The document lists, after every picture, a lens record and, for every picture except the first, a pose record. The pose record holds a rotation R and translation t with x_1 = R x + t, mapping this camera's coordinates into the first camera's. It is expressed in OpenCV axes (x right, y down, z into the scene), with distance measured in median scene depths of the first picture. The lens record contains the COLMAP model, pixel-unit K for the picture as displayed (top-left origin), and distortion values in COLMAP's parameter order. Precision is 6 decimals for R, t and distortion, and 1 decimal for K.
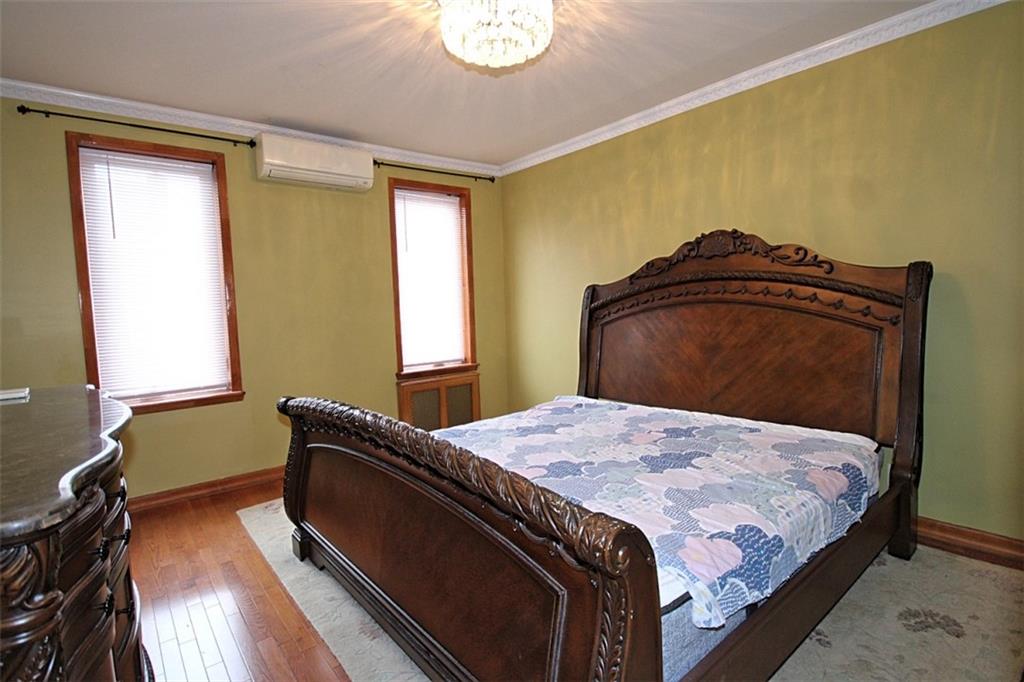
lens RADIAL K [[509.3, 0, 522.1], [0, 509.3, 340.7], [0, 0, 1]] dist [-0.000678, -0.000841]
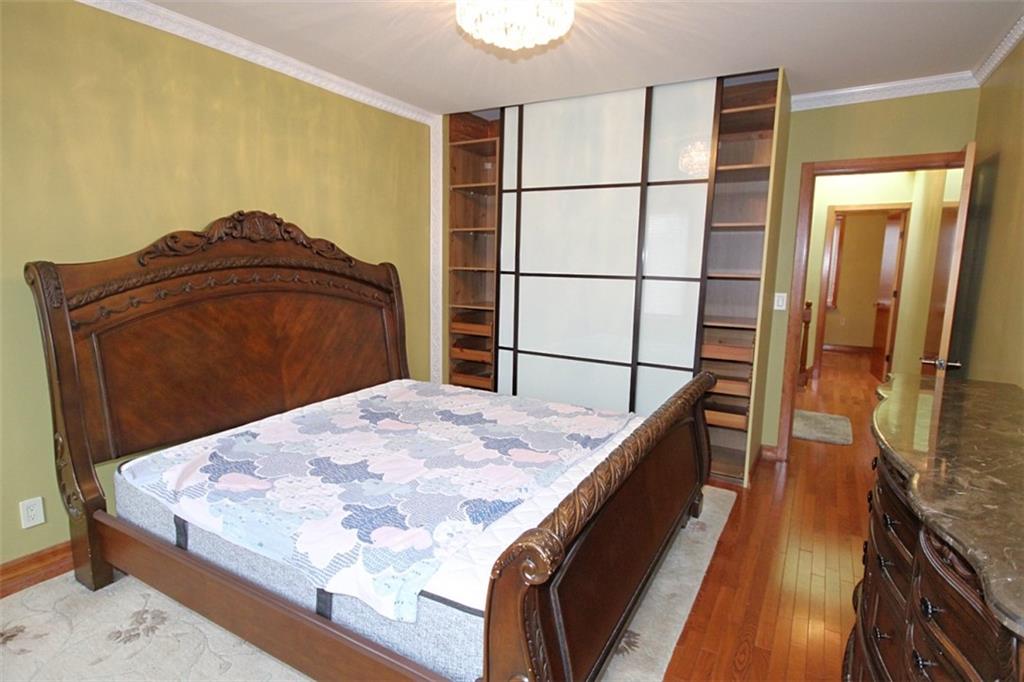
lens RADIAL K [[509.3, 0, 522.1], [0, 509.3, 340.7], [0, 0, 1]] dist [-0.000678, -0.000841]
pose [[-0.335214, -0.108282, 0.935899, -0.716187], [0.069068, 0.987876, 0.139034, -0.093313], [-0.939607, 0.111246, -0.323672, 0.983581]]
